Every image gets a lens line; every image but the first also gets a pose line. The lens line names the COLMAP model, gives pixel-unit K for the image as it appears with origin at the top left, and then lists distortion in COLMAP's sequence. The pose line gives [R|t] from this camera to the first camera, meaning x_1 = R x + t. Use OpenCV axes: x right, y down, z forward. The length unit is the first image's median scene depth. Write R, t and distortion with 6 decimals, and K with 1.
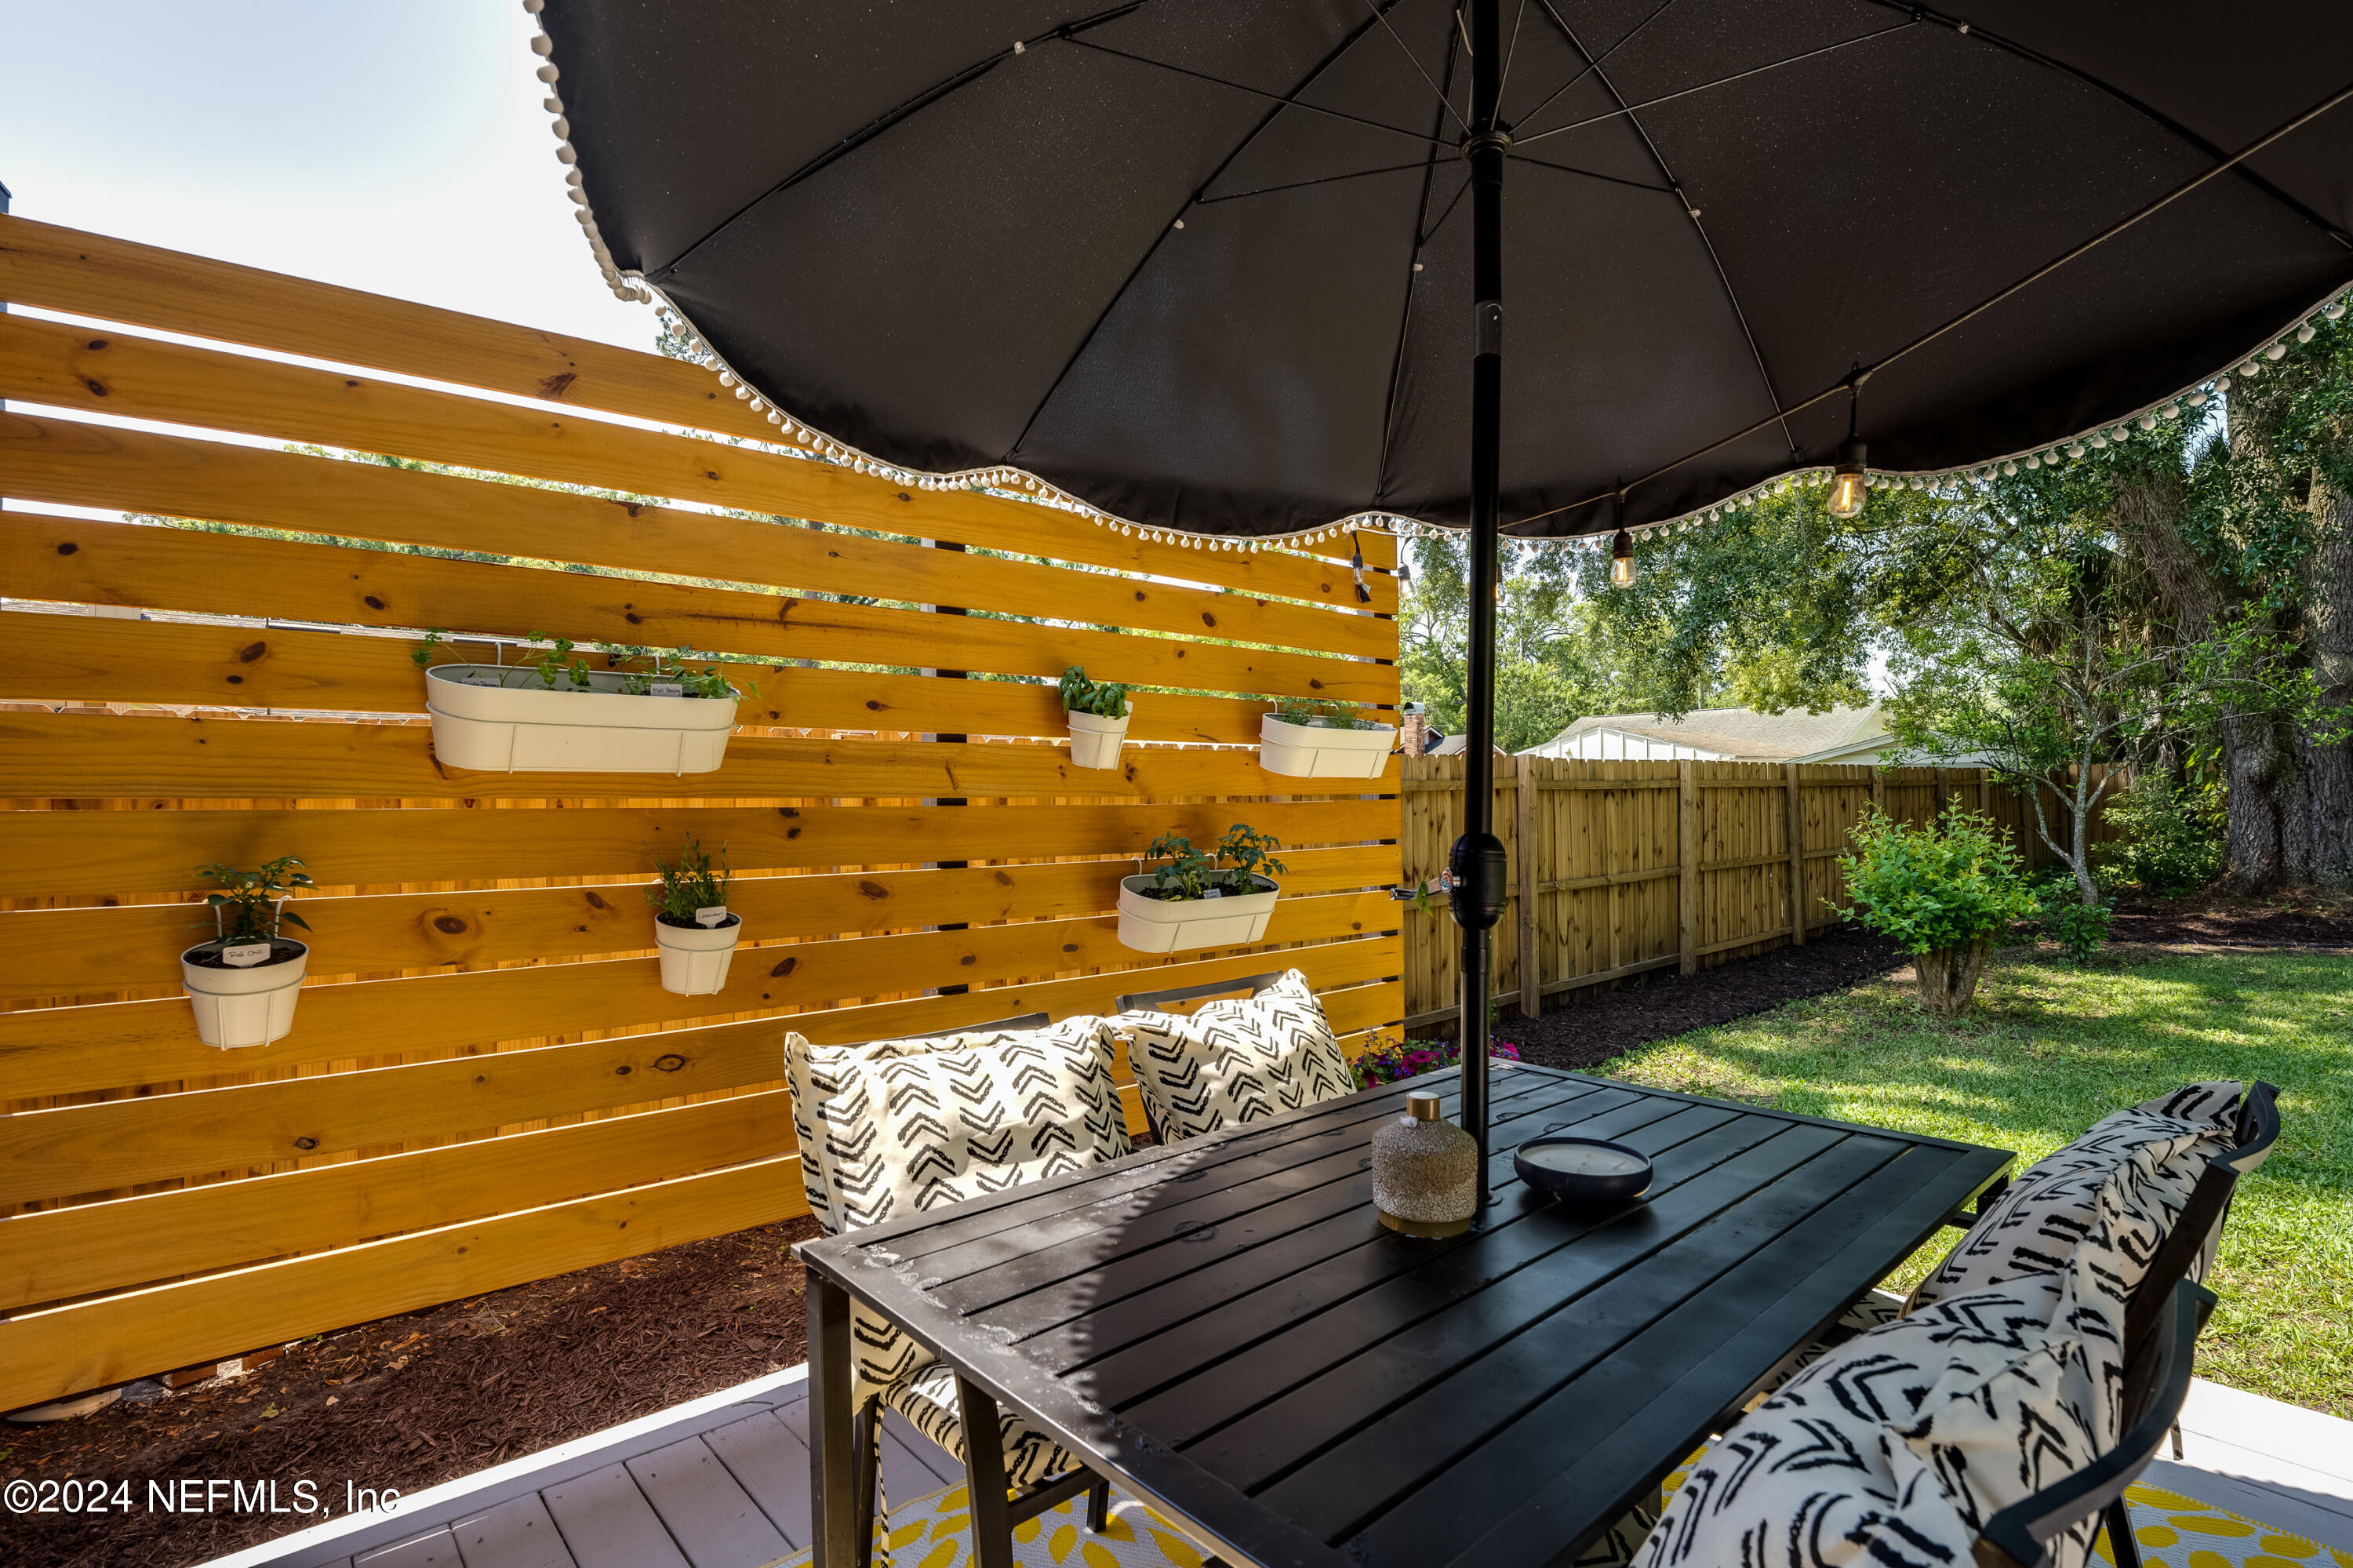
lens RADIAL K [[1134.4, 0, 1162.1], [0, 1134.4, 782.5], [0, 0, 1]] dist [-0.018155, 0.000531]
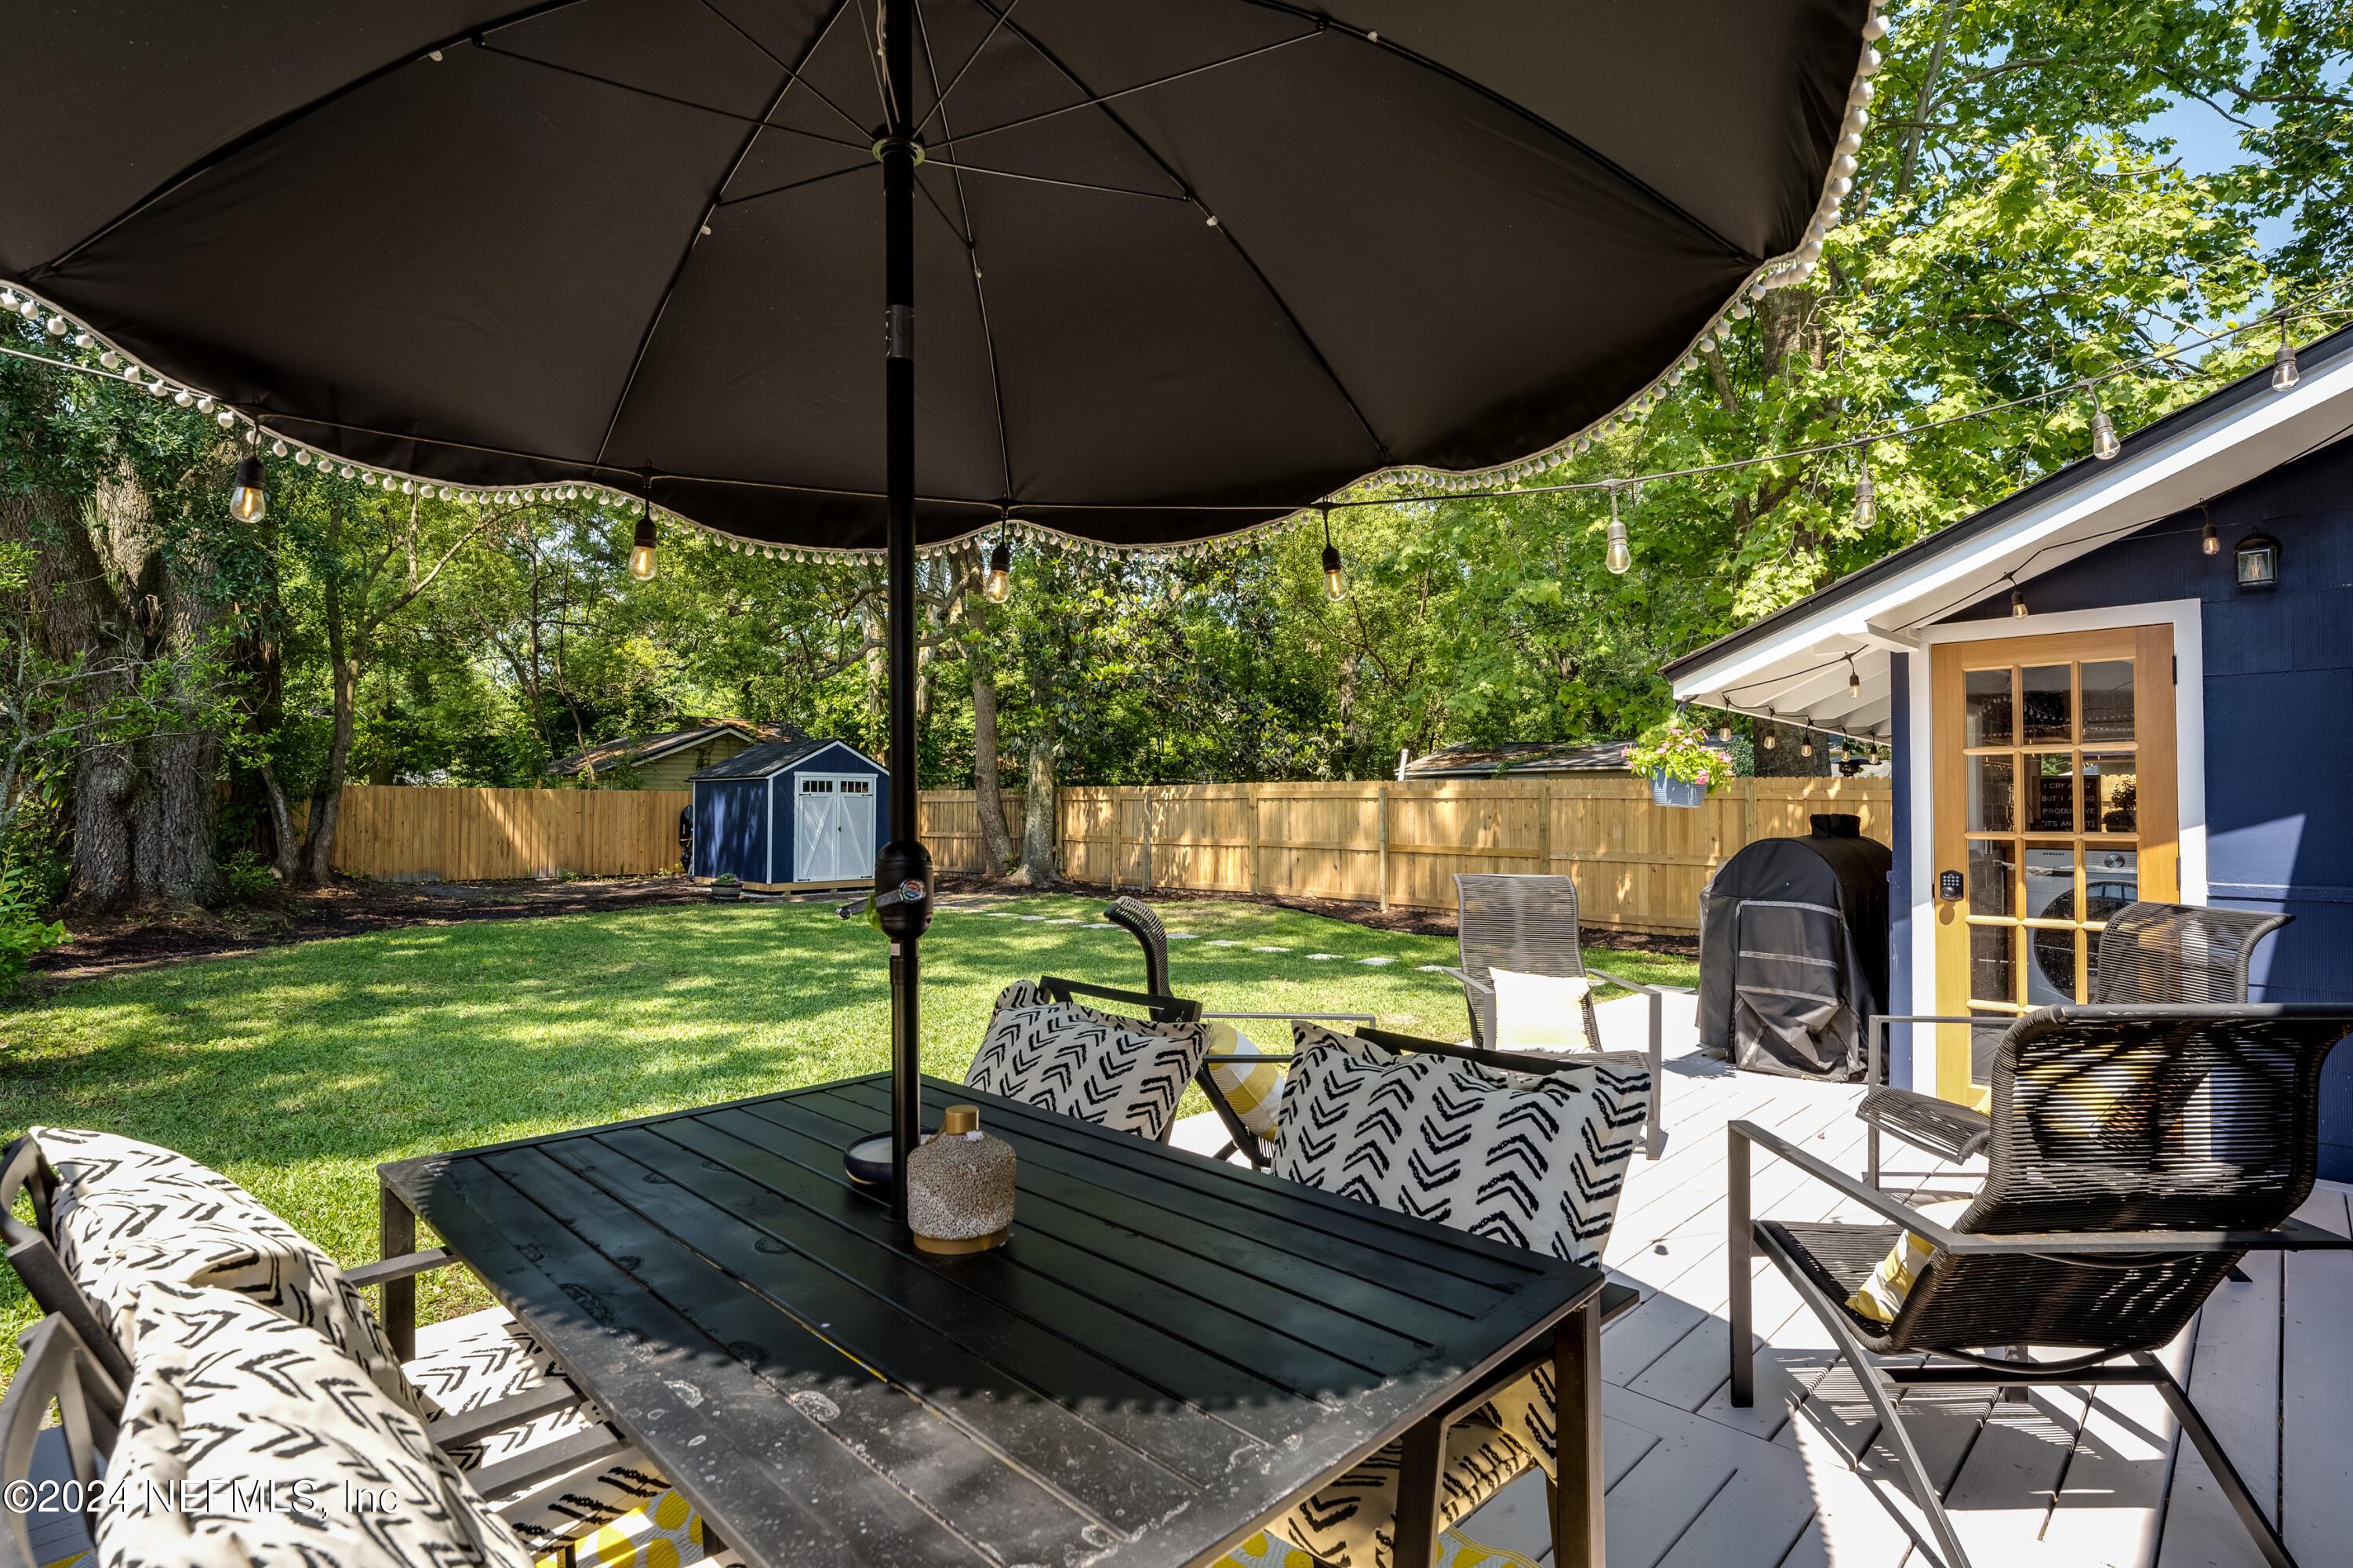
lens RADIAL K [[1134.4, 0, 1188.7], [0, 1134.4, 788.0], [0, 0, 1]] dist [-0.018155, 0.000531]
pose [[-0.081366, 0.026998, 0.996319, -0.102220], [-0.014738, 0.999491, -0.028288, 0.003132], [-0.996575, -0.016985, -0.080927, 0.118117]]
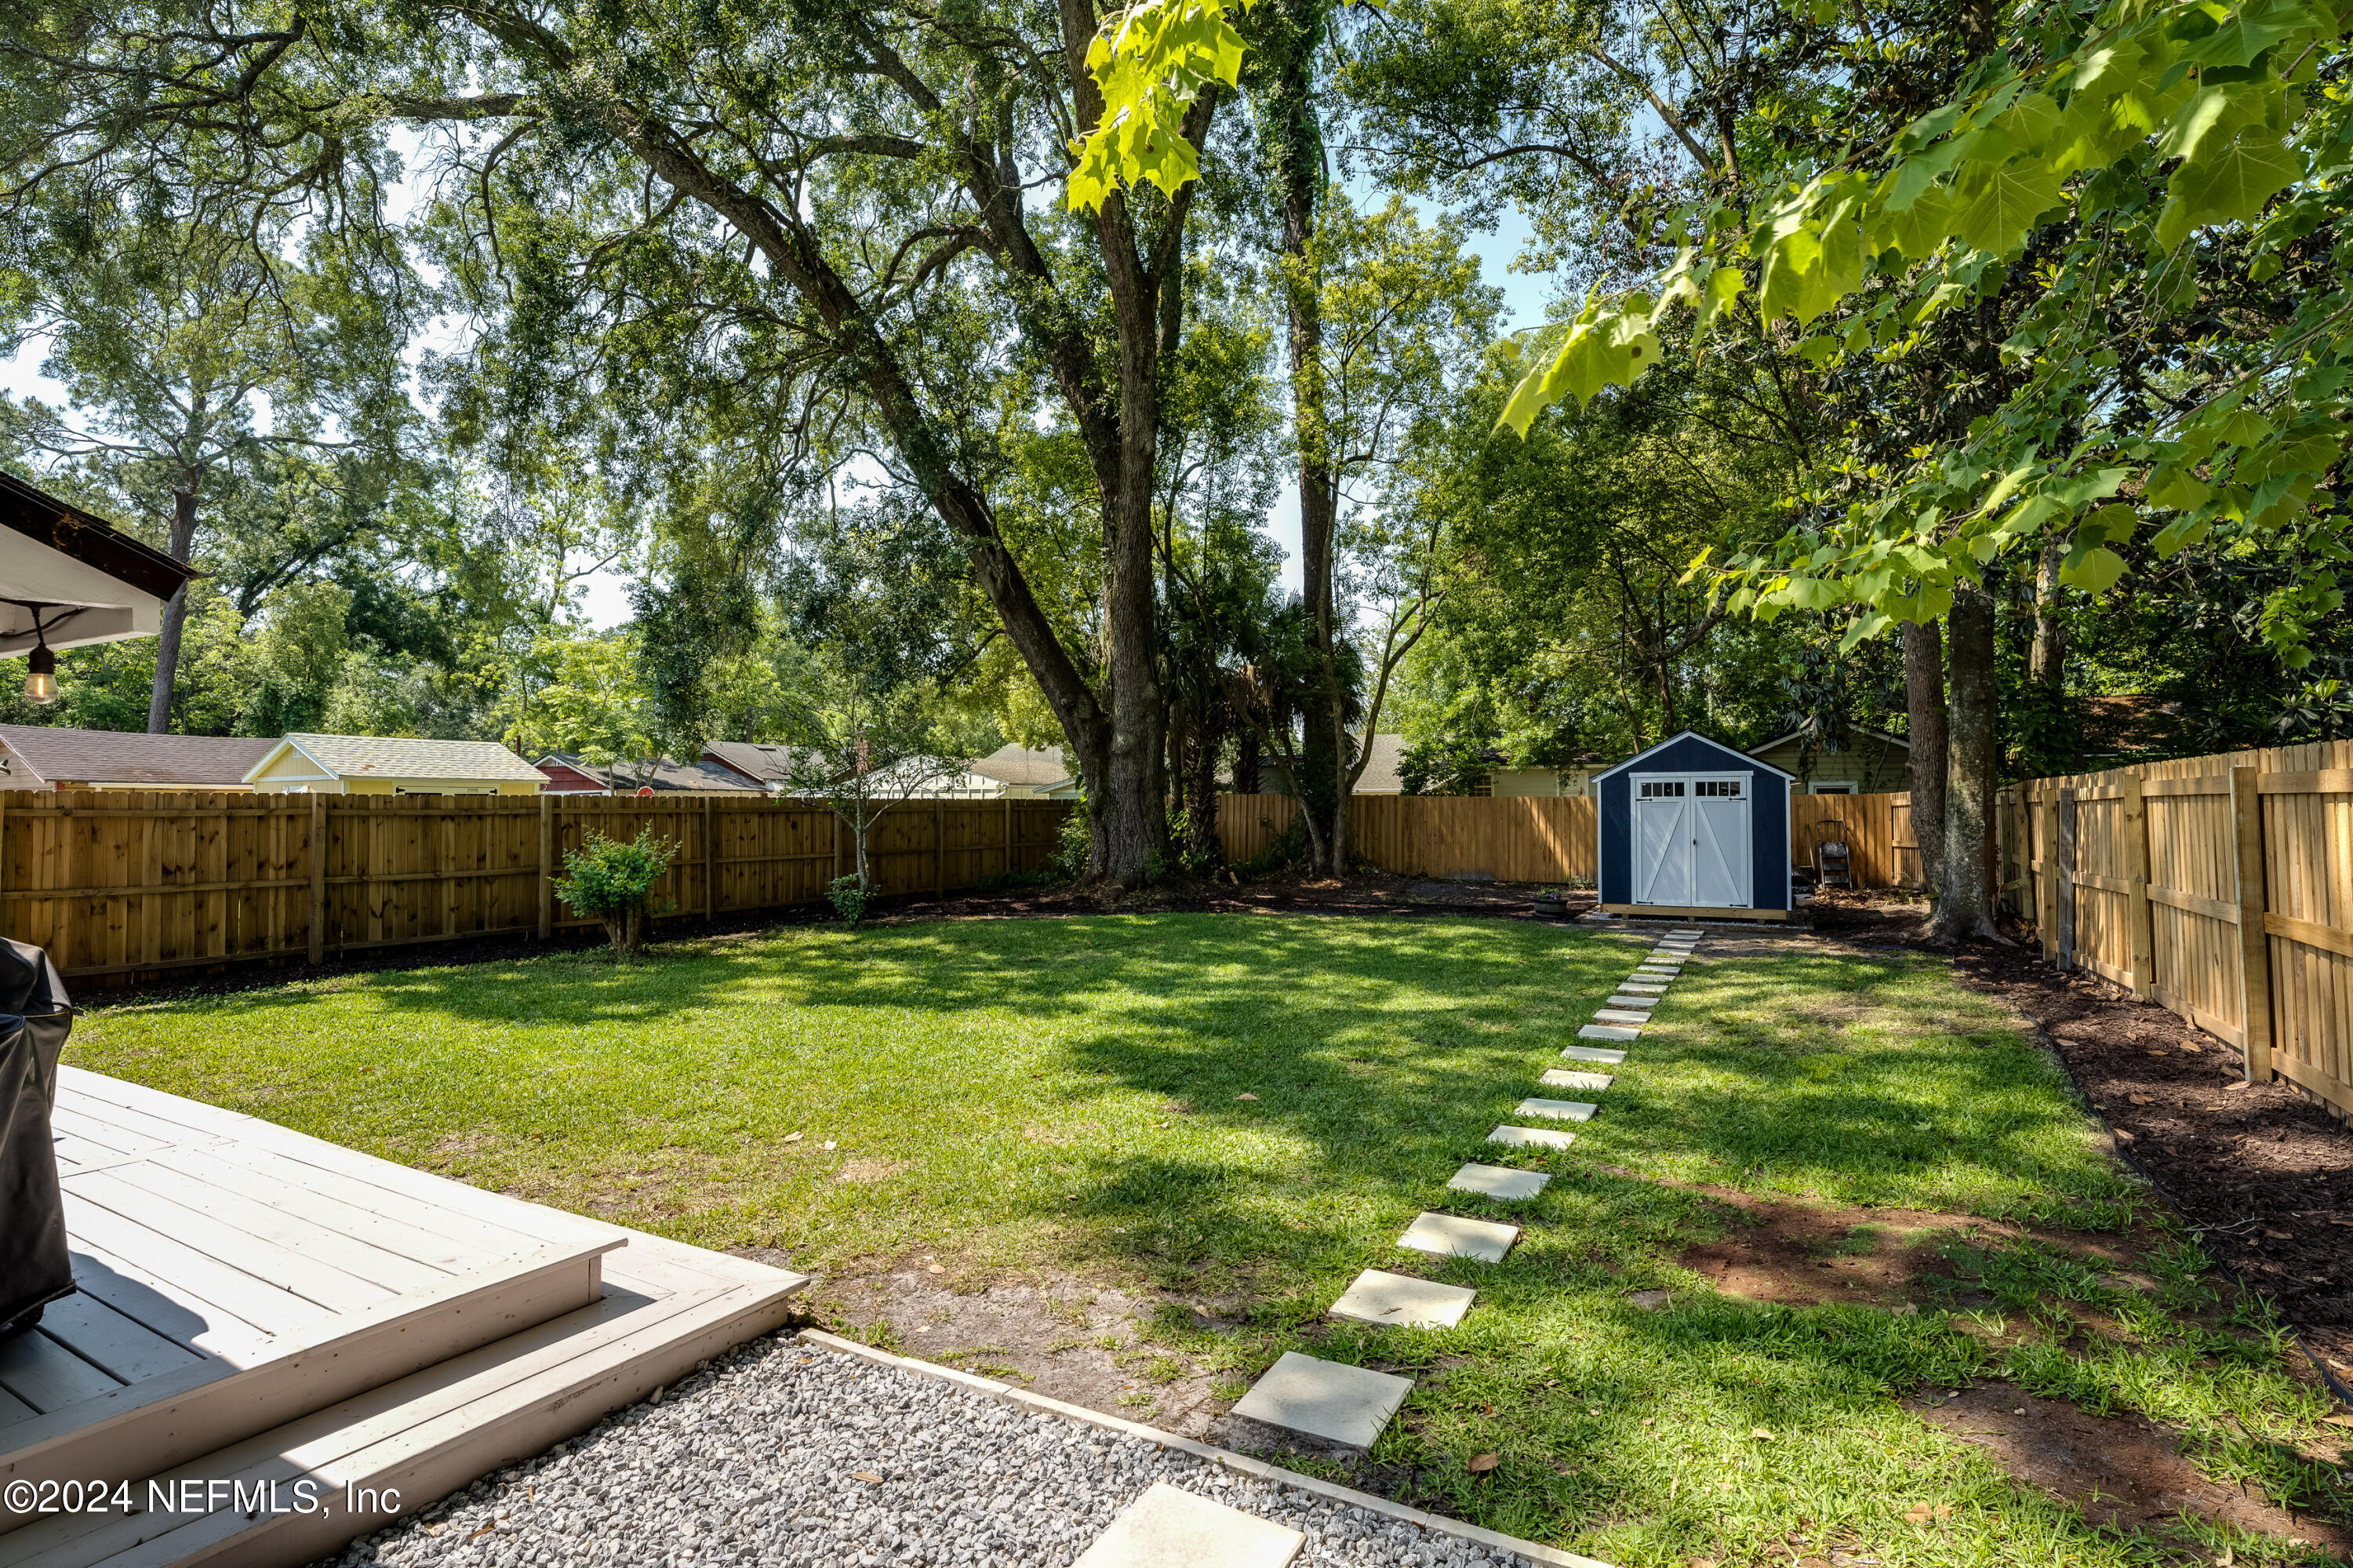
lens RADIAL K [[1134.4, 0, 1188.2], [0, 1134.4, 776.0], [0, 0, 1]] dist [-0.018155, 0.000531]
pose [[0.940560, 0.020921, 0.338983, 0.584382], [-0.013772, 0.999629, -0.023480, -0.014787], [-0.339349, 0.017416, 0.940499, -0.553201]]
